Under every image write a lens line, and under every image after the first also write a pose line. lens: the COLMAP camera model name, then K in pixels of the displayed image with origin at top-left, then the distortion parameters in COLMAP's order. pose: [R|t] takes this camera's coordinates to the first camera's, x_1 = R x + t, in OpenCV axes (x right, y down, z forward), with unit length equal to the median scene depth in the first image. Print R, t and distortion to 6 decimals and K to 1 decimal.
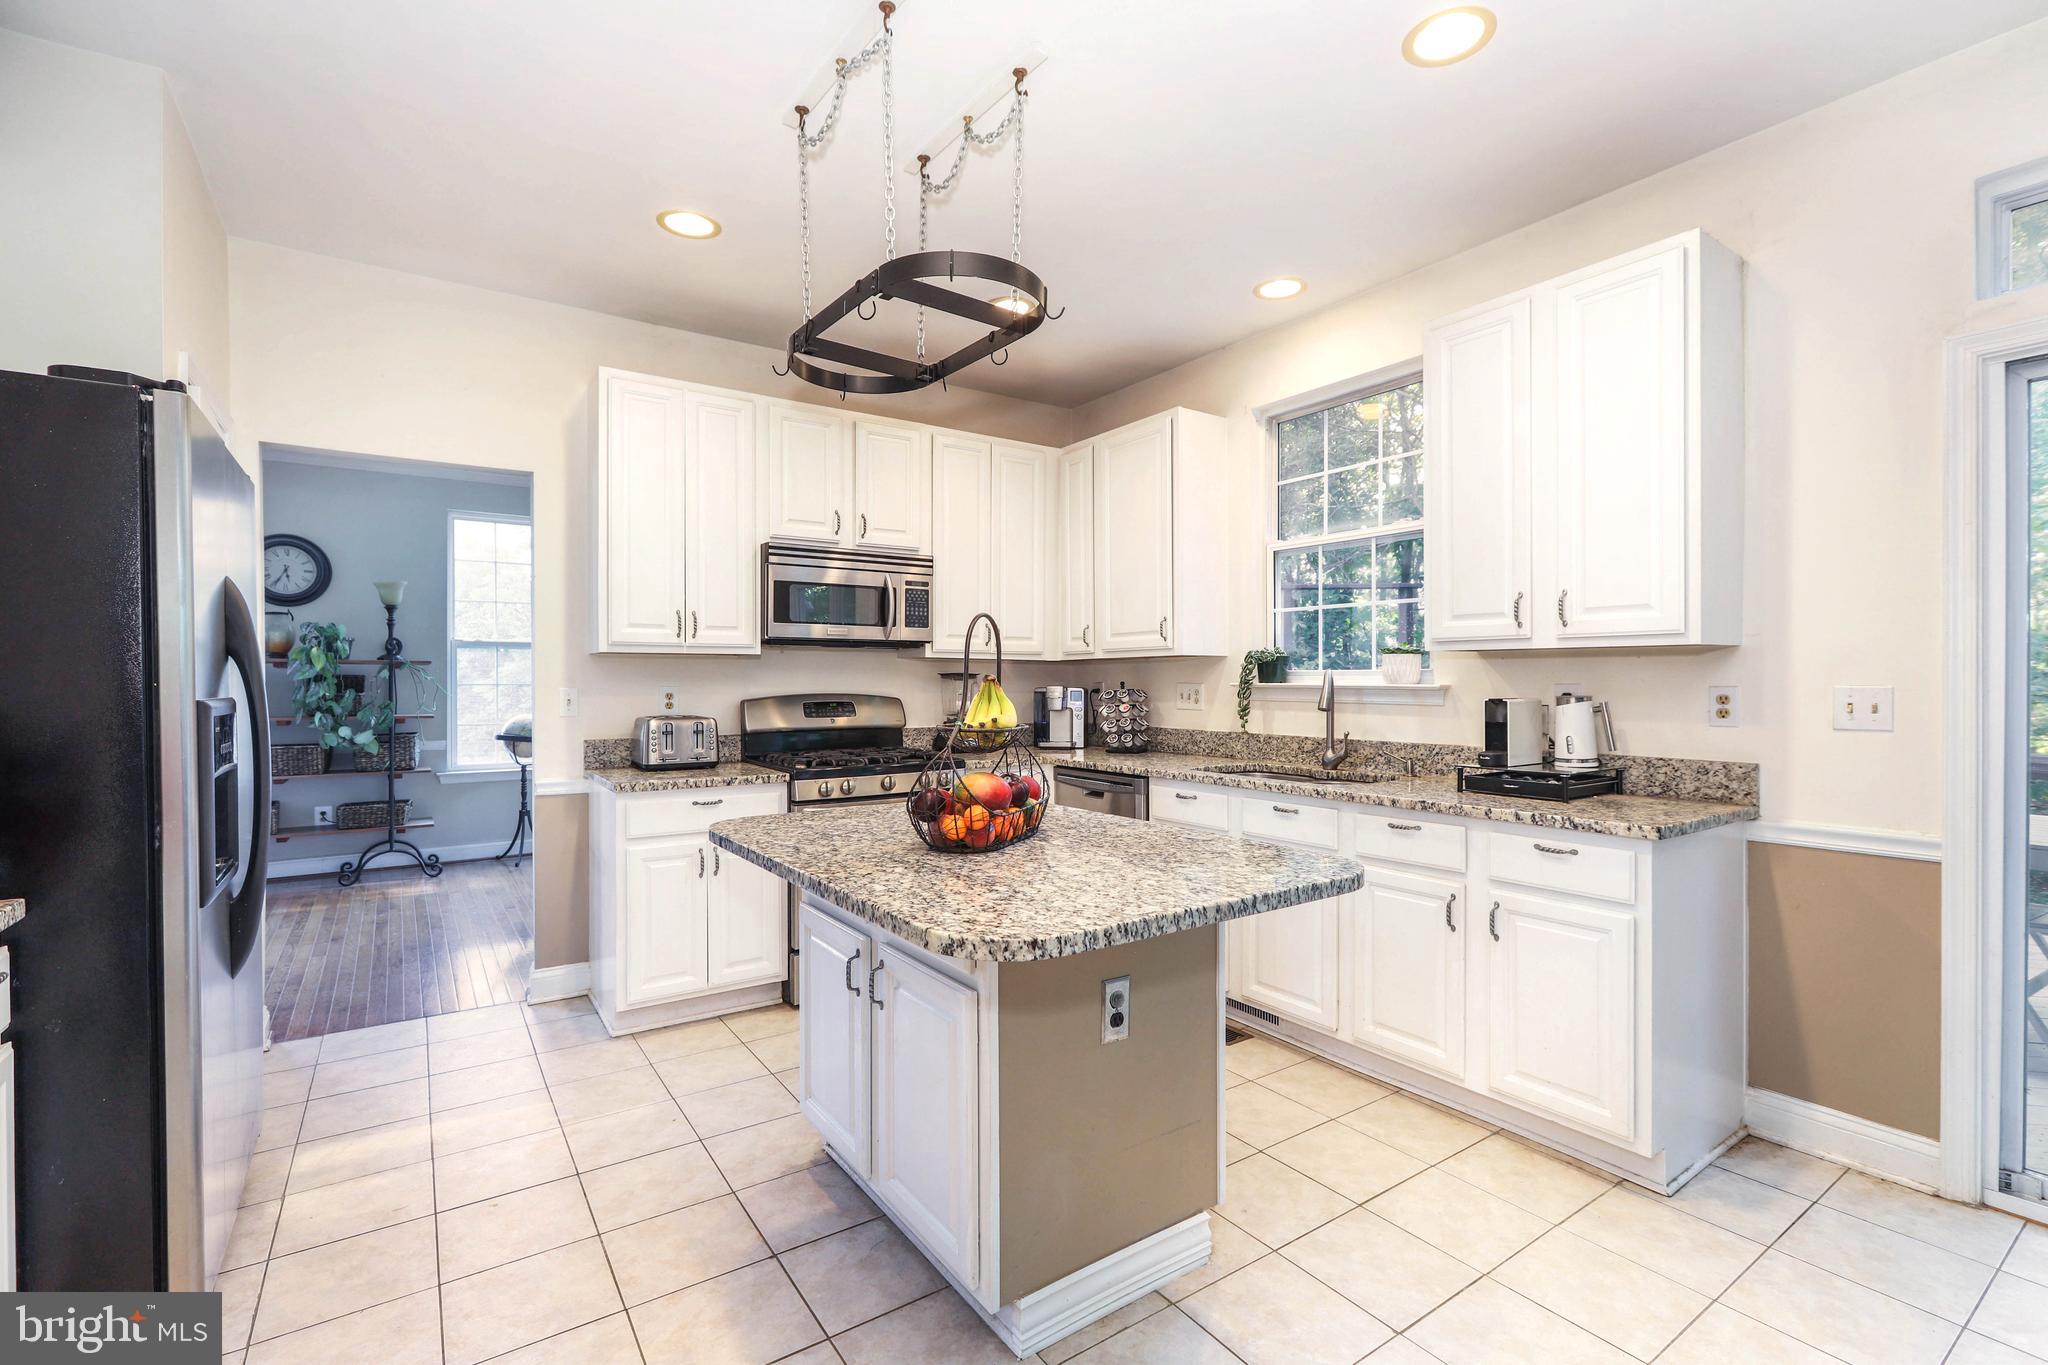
lens RADIAL K [[908.7, 0, 1015.0], [0, 908.7, 686.3], [0, 0, 1]] dist [0.001135, 0.001131]
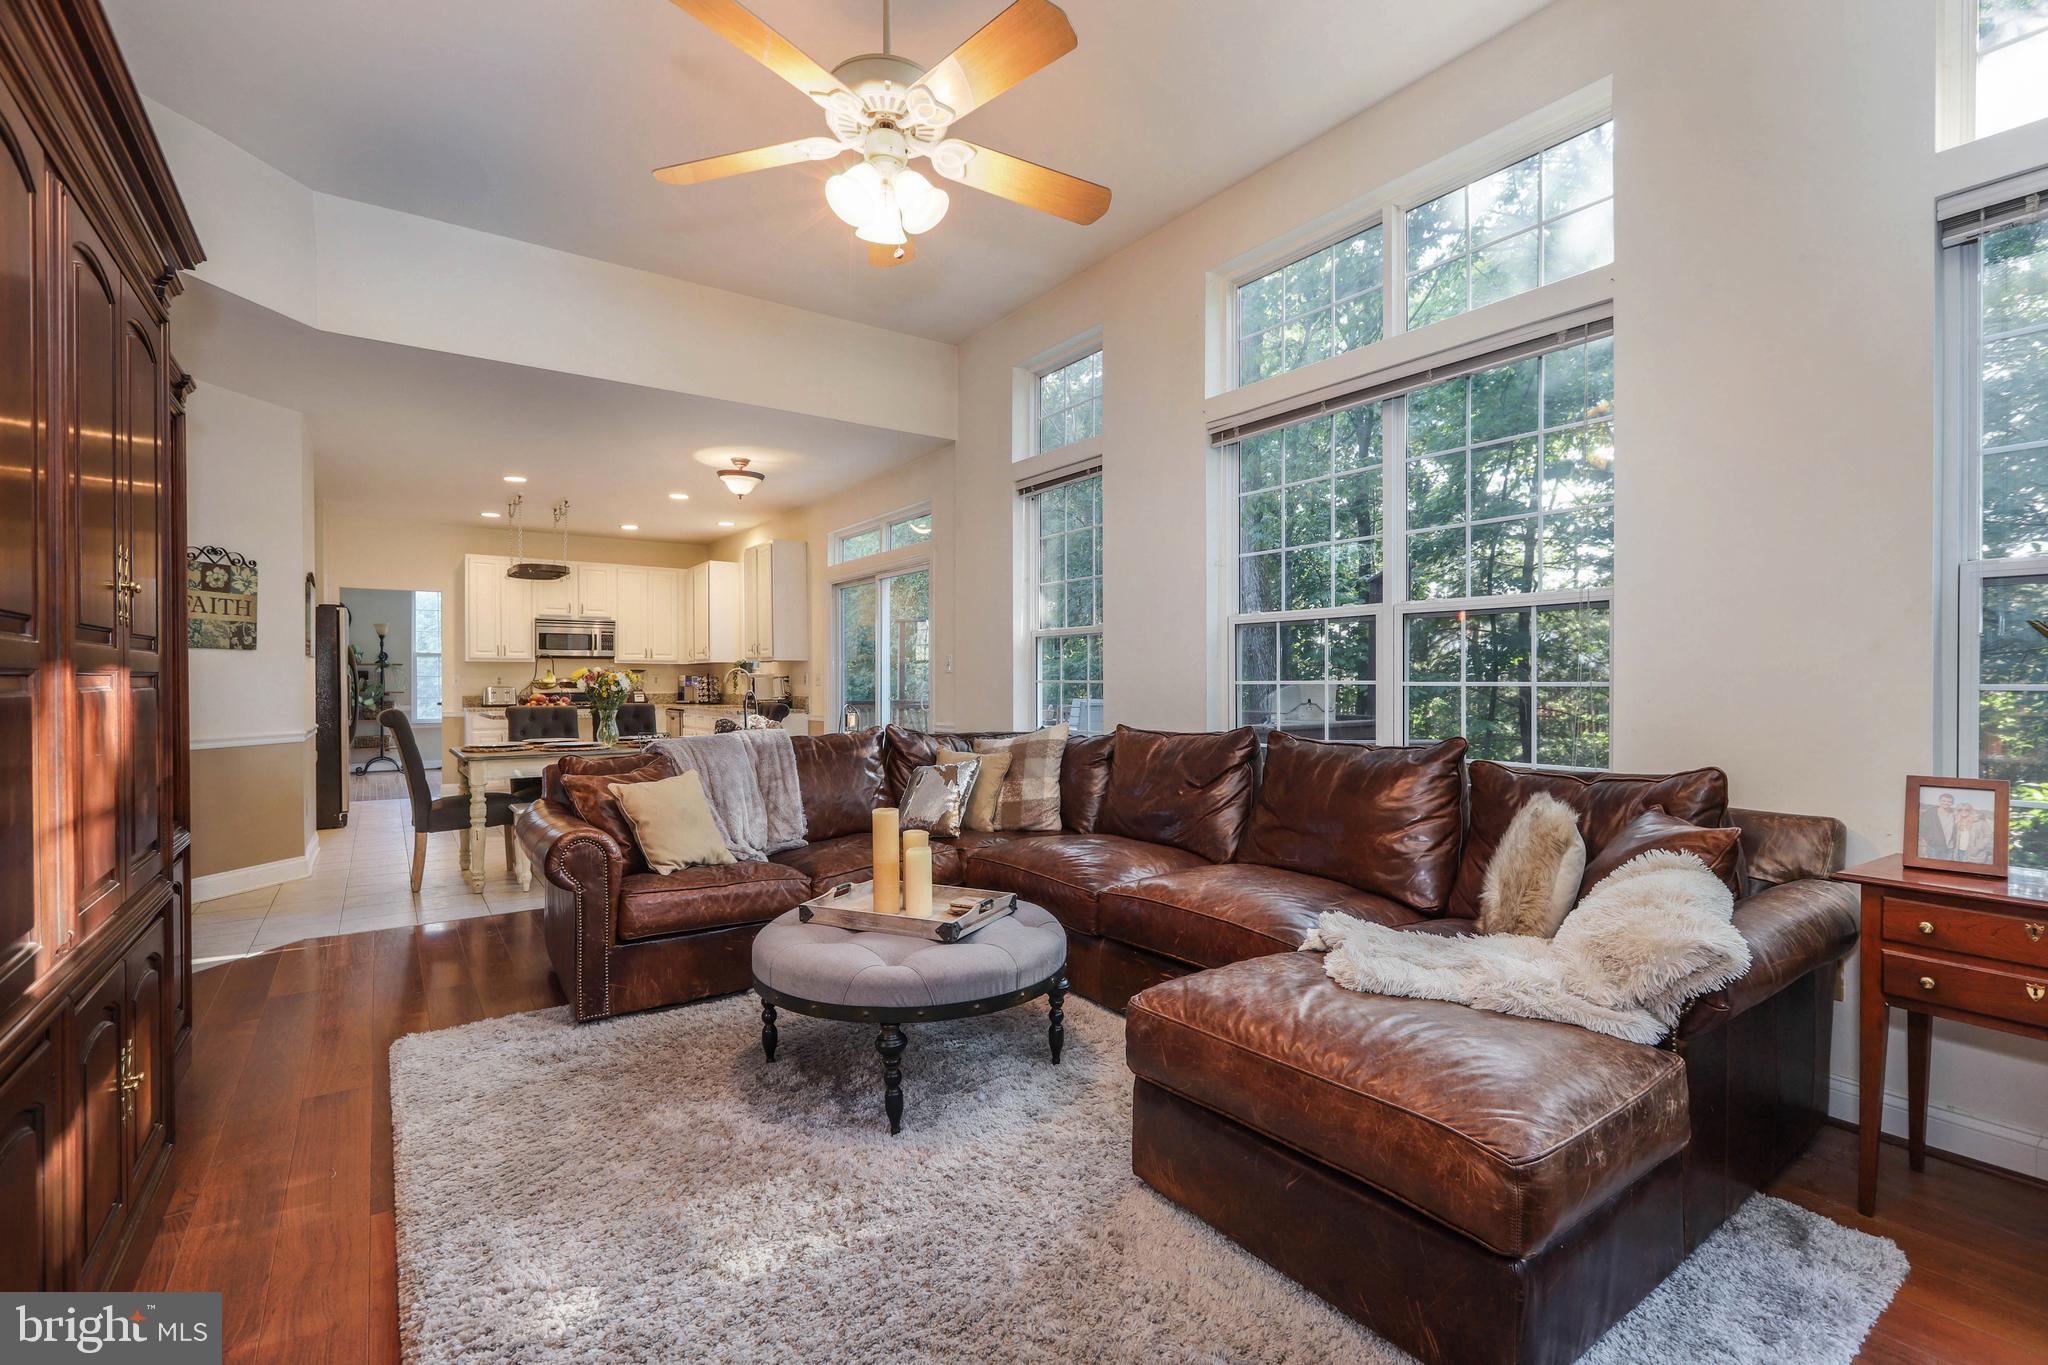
lens RADIAL K [[908.7, 0, 1032.8], [0, 908.7, 684.6], [0, 0, 1]] dist [0.001135, 0.001131]
pose [[0.999638, -0.000355, 0.026898, 0.946928], [0.000421, 0.999997, -0.002445, 0.031506], [-0.026897, 0.002456, 0.999635, -1.423543]]
